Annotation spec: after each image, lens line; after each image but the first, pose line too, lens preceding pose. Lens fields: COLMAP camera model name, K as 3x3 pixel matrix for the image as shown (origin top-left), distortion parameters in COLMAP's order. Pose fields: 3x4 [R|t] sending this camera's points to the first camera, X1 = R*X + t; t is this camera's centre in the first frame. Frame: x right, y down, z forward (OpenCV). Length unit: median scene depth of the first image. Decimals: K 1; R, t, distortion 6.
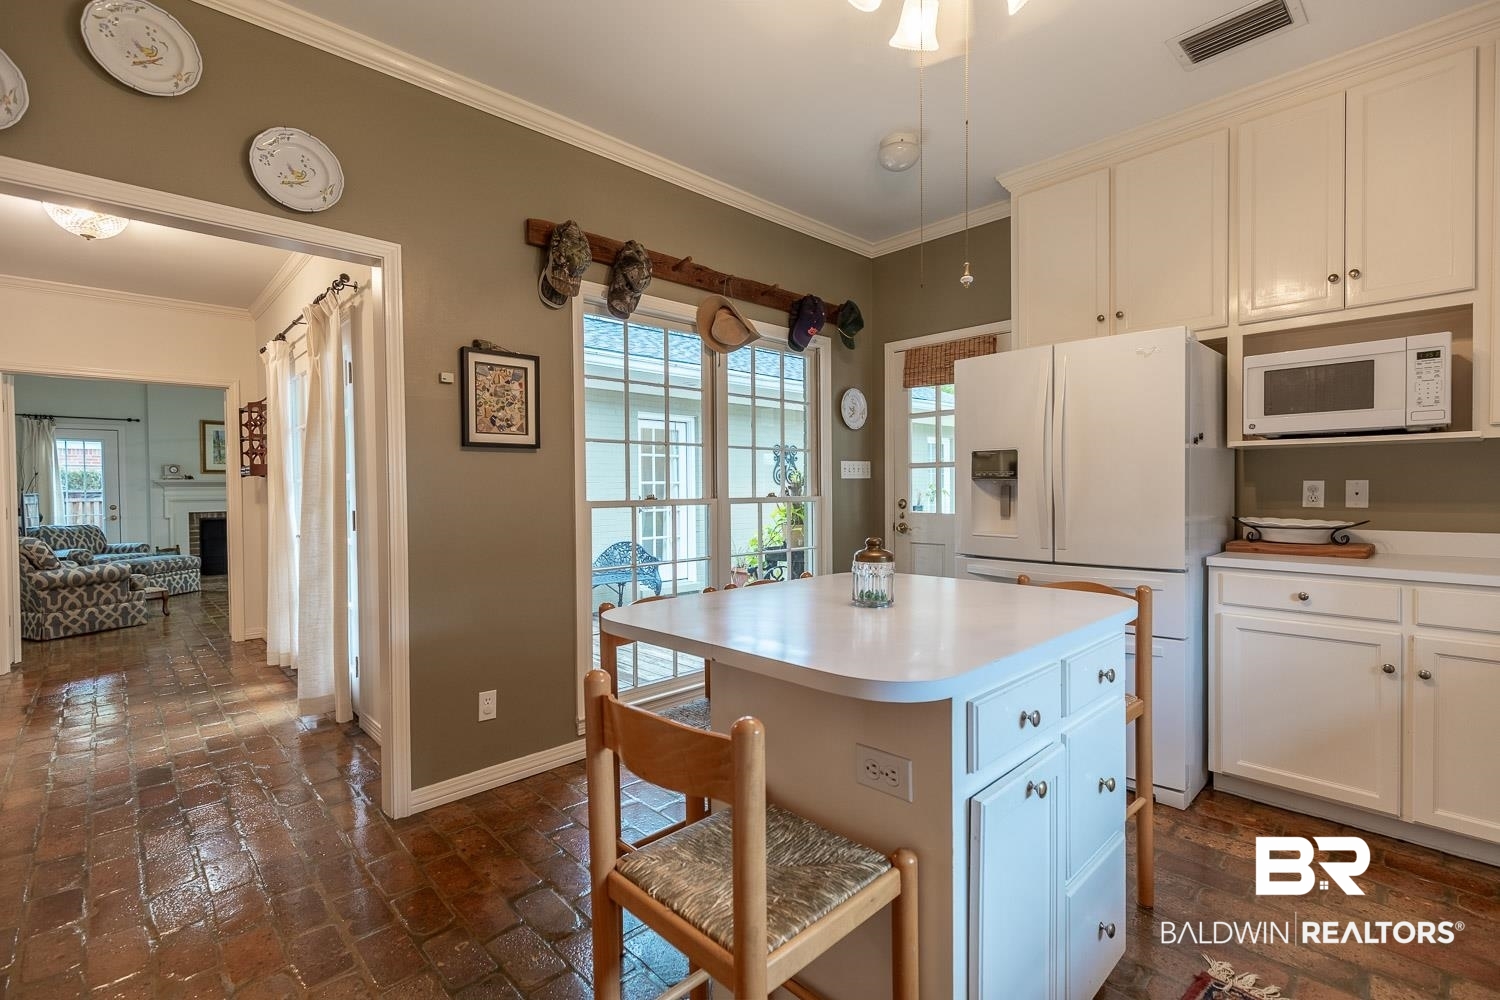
lens RADIAL K [[672.1, 0, 746.4], [0, 672.1, 494.2], [0, 0, 1]] dist [0.005819, -0.000579]
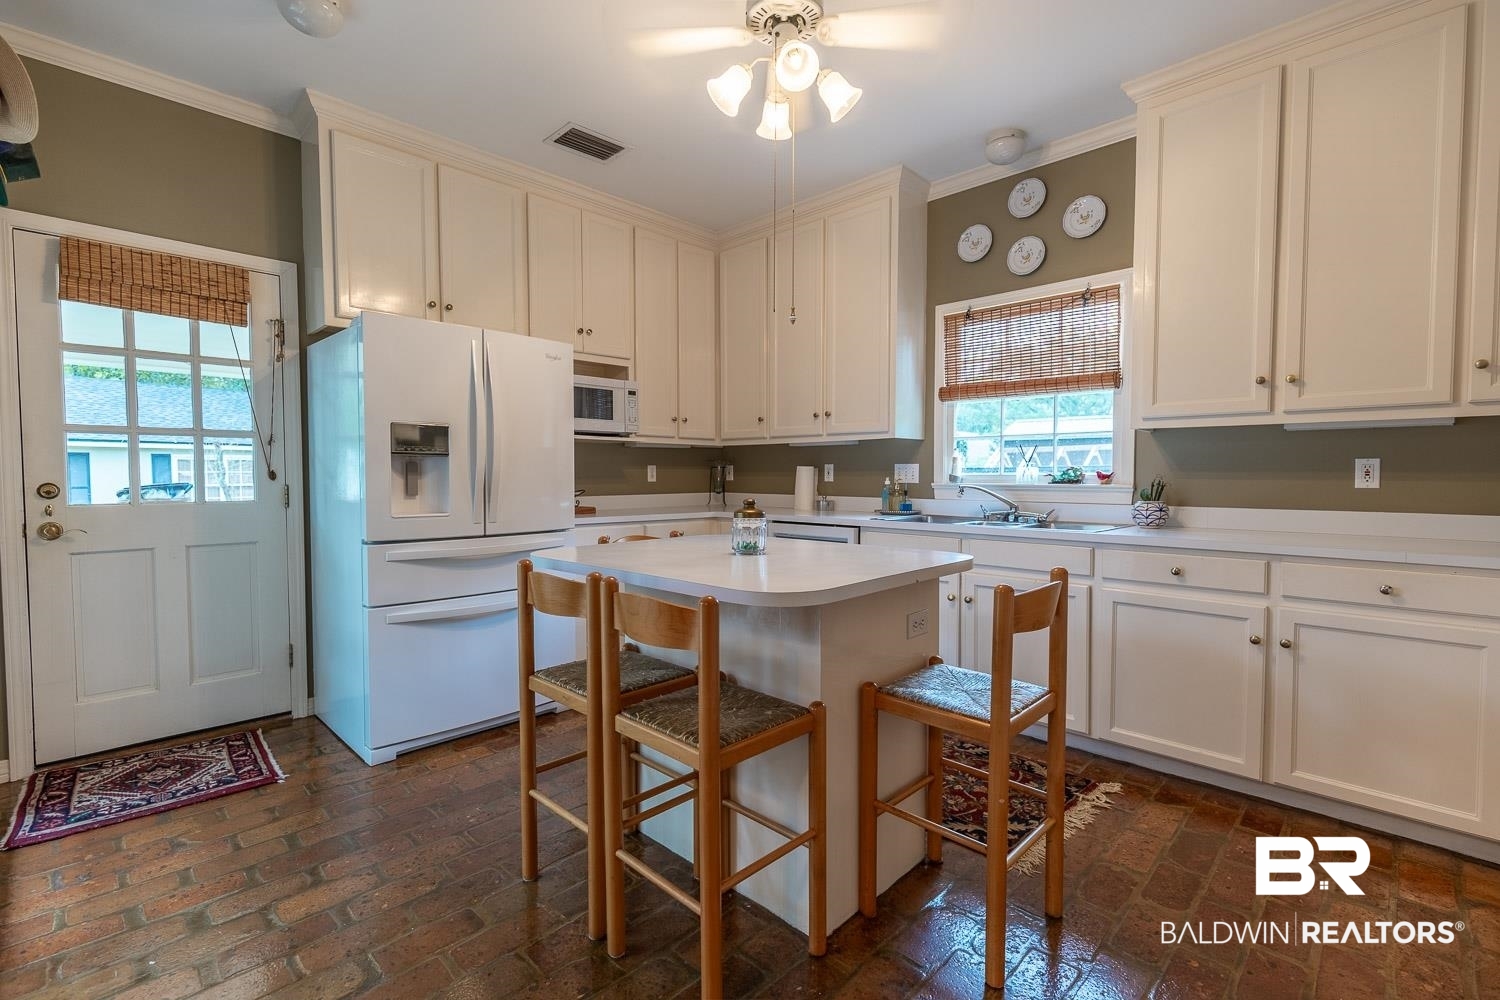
lens RADIAL K [[672.1, 0, 743.1], [0, 672.1, 501.7], [0, 0, 1]] dist [0.005819, -0.000579]
pose [[-0.035198, -0.030924, 0.998902, -0.557228], [0.014014, 0.999408, 0.031434, 0.018753], [-0.999282, 0.015105, -0.034743, 0.575190]]
